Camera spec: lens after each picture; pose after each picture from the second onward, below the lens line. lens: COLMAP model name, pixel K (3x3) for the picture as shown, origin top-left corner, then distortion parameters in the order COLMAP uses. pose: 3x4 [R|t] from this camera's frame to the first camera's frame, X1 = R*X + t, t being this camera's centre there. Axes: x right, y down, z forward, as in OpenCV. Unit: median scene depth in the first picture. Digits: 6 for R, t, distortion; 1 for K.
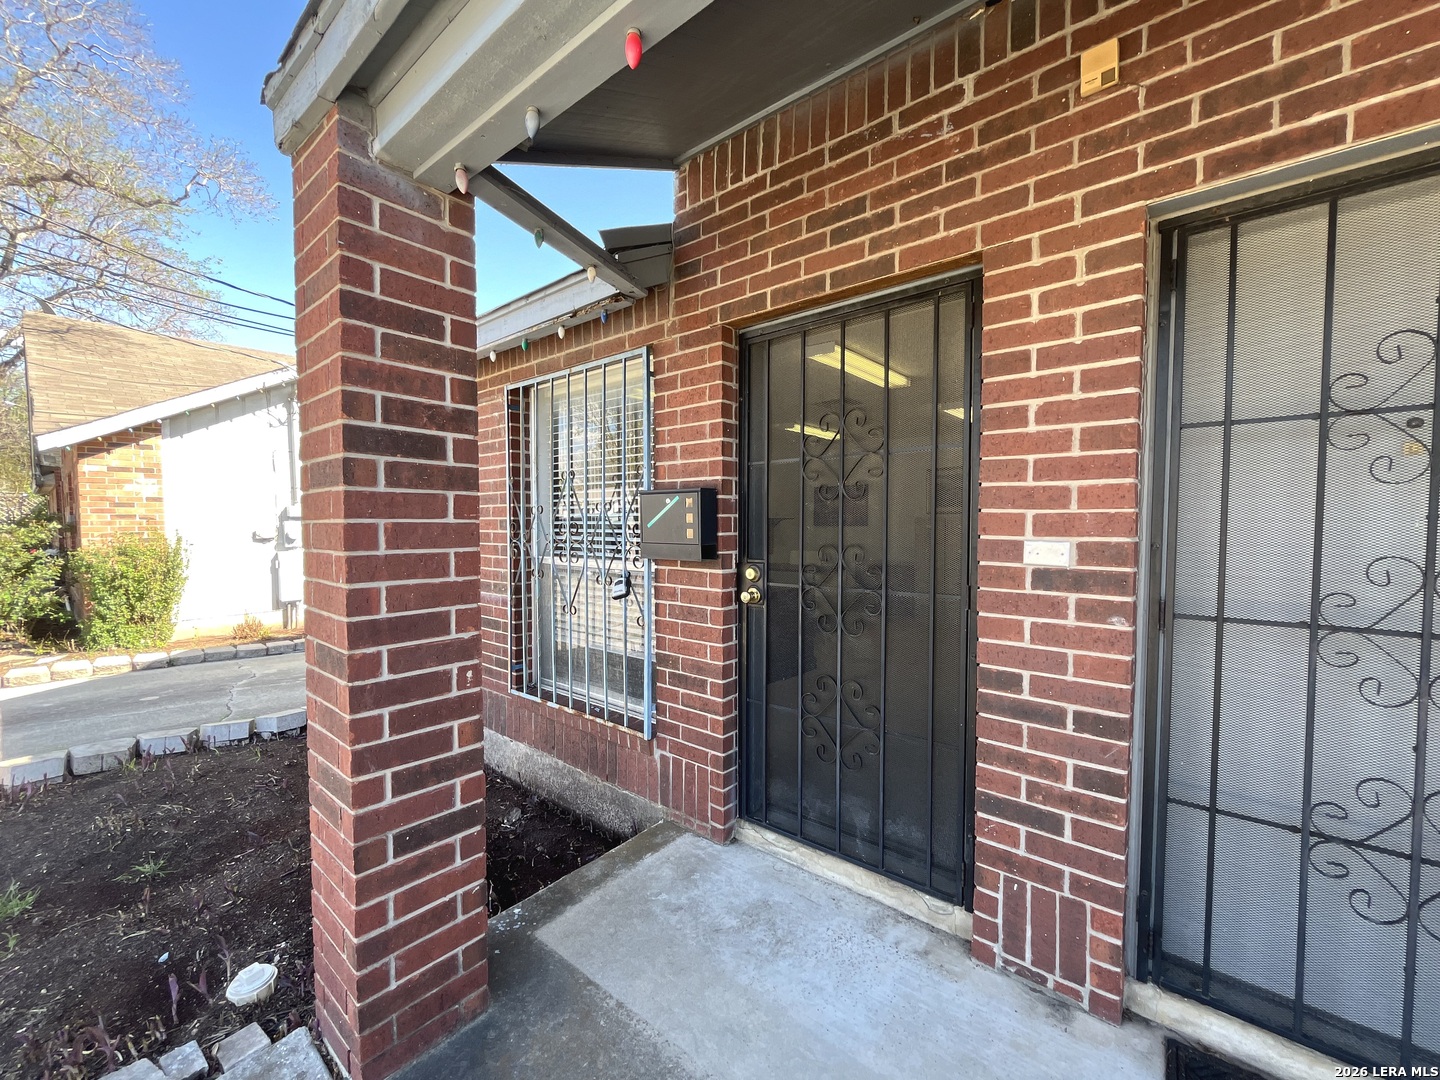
lens RADIAL K [[585.9, 0, 717.1], [0, 585.9, 543.4], [0, 0, 1]] dist [-0.001084, -0.000075]
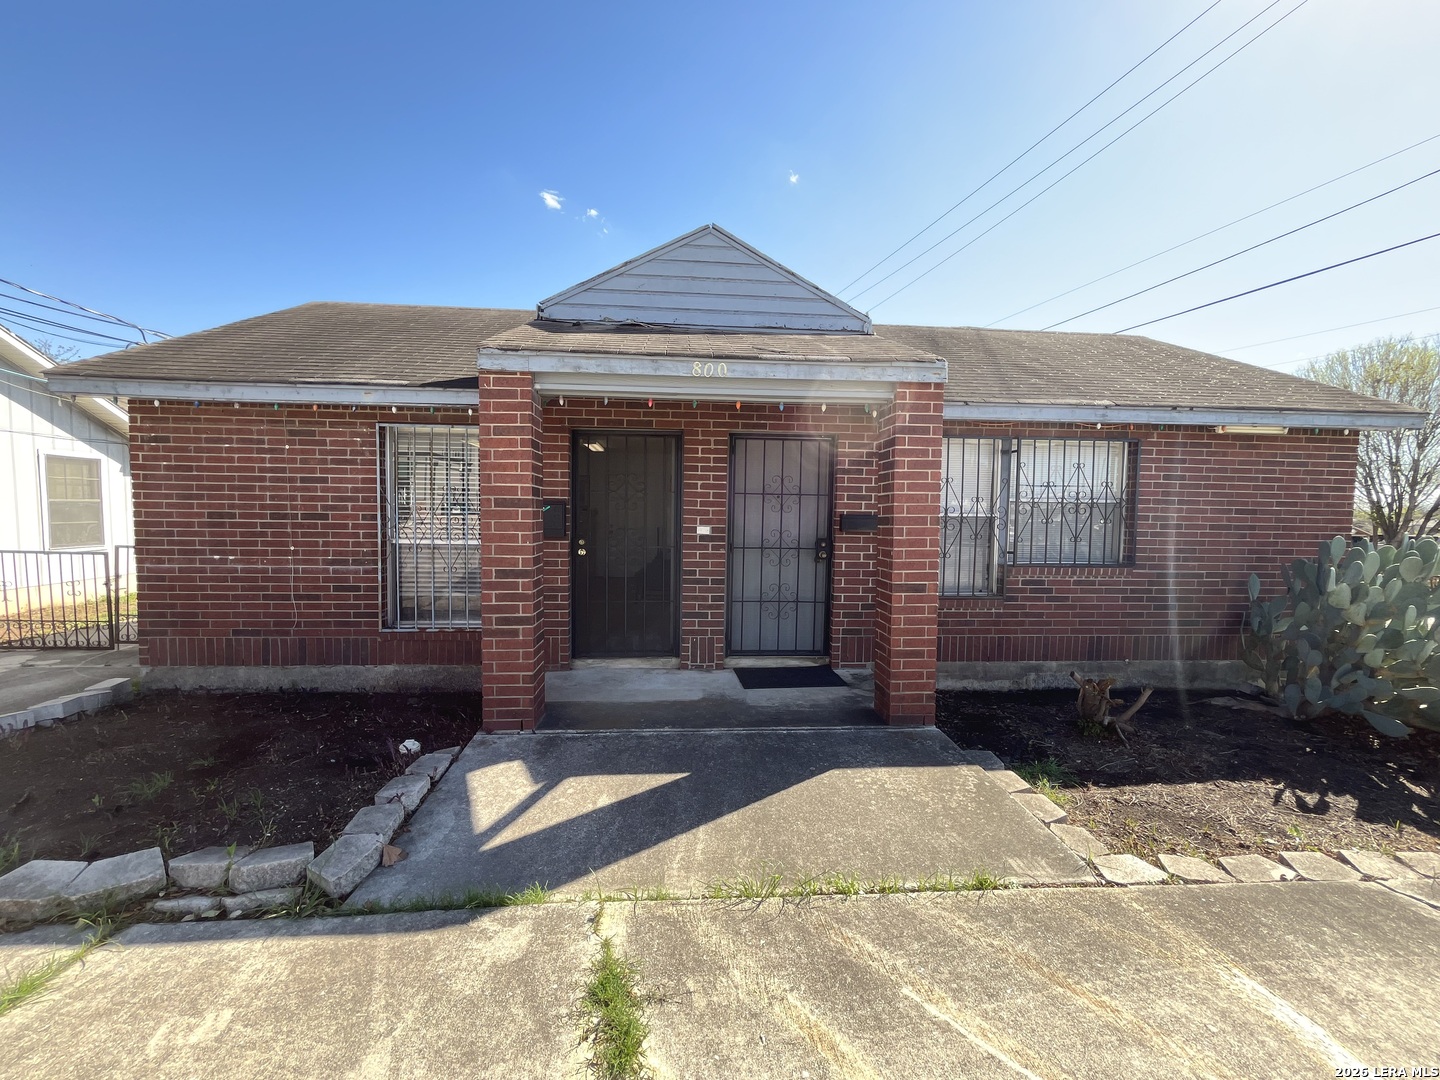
lens RADIAL K [[585.9, 0, 717.1], [0, 585.9, 543.4], [0, 0, 1]] dist [-0.001084, -0.000075]
pose [[0.713900, -0.023834, 0.699842, -1.600689], [0.009168, 0.999653, 0.024692, 0.010184], [-0.700188, -0.011212, 0.713871, -1.313083]]
